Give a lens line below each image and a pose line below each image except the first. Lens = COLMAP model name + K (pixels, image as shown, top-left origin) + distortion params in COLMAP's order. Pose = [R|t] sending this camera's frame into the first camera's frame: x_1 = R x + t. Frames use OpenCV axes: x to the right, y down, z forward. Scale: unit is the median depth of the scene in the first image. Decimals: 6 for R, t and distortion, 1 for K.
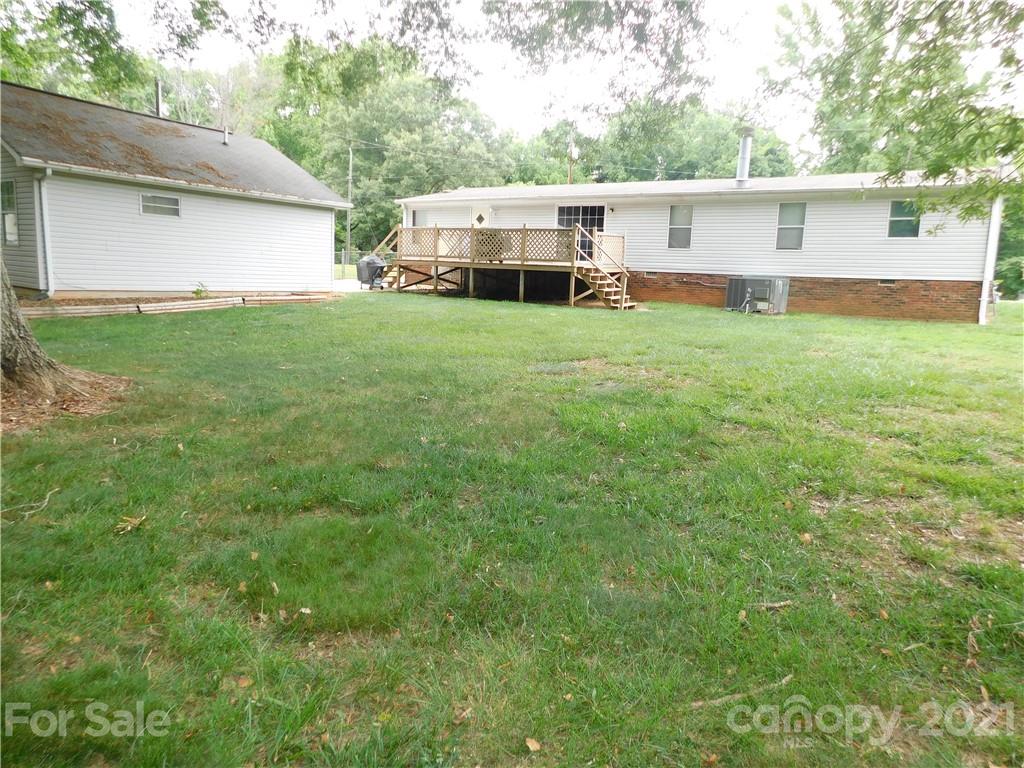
lens RADIAL K [[677.2, 0, 526.8], [0, 677.2, 359.8], [0, 0, 1]] dist [-0.027760, 0.019925]
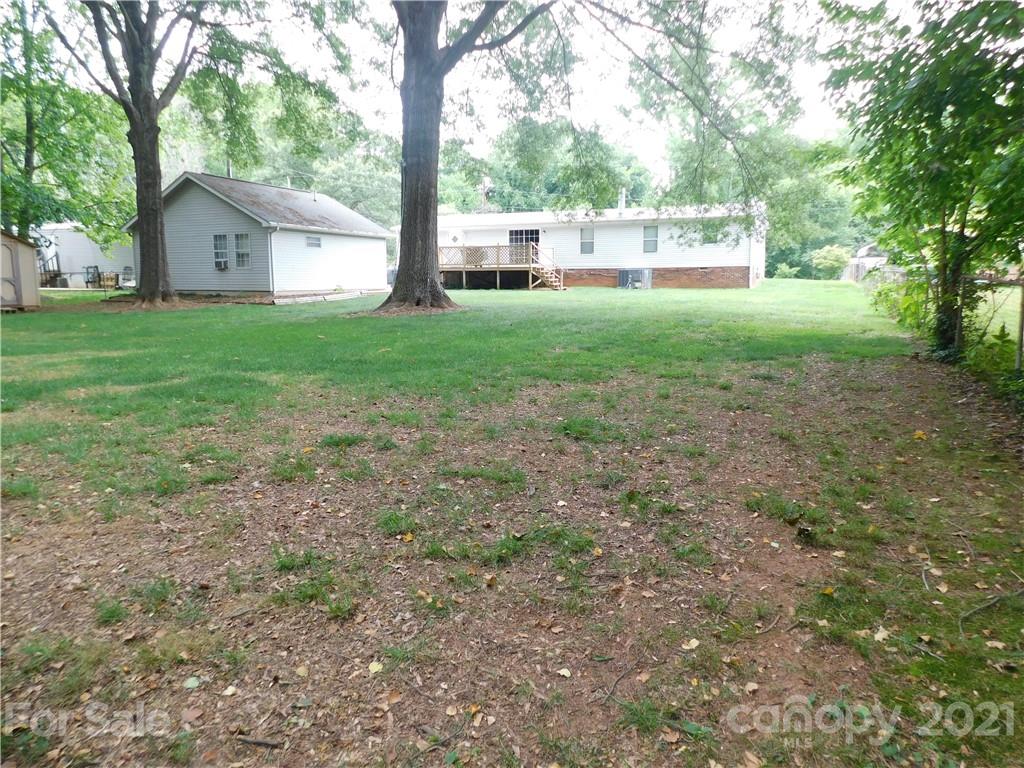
lens RADIAL K [[677.2, 0, 496.7], [0, 677.2, 373.1], [0, 0, 1]] dist [-0.027760, 0.019925]
pose [[0.988382, -0.062932, 0.138348, -0.255424], [0.061075, 0.997977, 0.017627, 0.089345], [-0.139177, -0.008973, 0.990227, -0.652134]]
